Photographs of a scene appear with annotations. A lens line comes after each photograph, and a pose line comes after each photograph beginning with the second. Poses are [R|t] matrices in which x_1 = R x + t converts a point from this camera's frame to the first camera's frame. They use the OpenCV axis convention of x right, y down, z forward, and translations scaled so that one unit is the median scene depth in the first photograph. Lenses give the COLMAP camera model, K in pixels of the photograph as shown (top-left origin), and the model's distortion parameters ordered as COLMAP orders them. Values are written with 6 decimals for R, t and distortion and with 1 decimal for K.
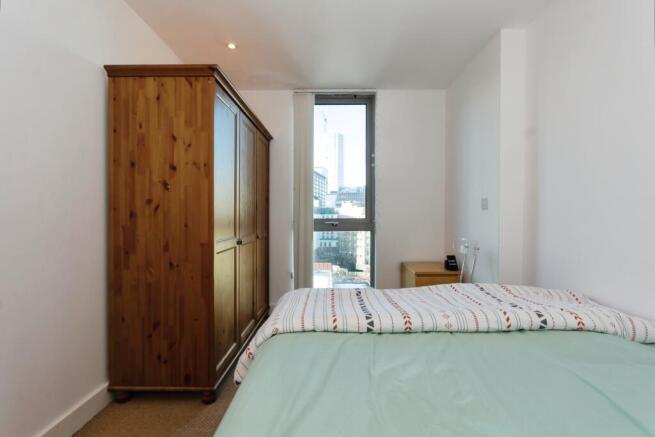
lens RADIAL K [[299.8, 0, 326.4], [0, 299.8, 215.6], [0, 0, 1]] dist [0.002948, -0.000794]
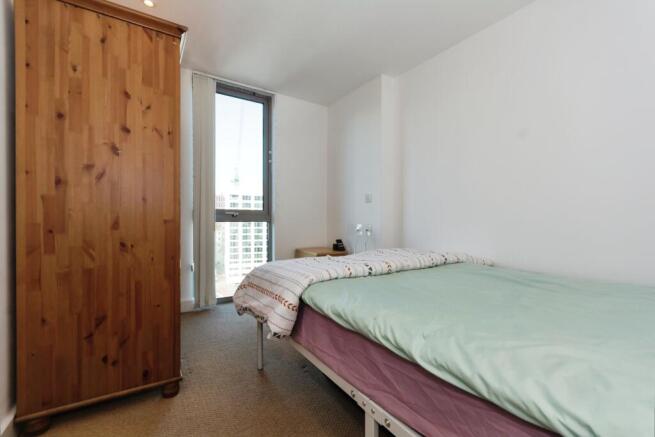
lens RADIAL K [[299.8, 0, 326.5], [0, 299.8, 222.1], [0, 0, 1]] dist [0.002948, -0.000794]
pose [[0.823612, 0.006445, 0.567117, -0.522280], [-0.004543, 0.999978, -0.004766, 0.100130], [-0.567135, 0.001349, 0.823624, -0.012268]]
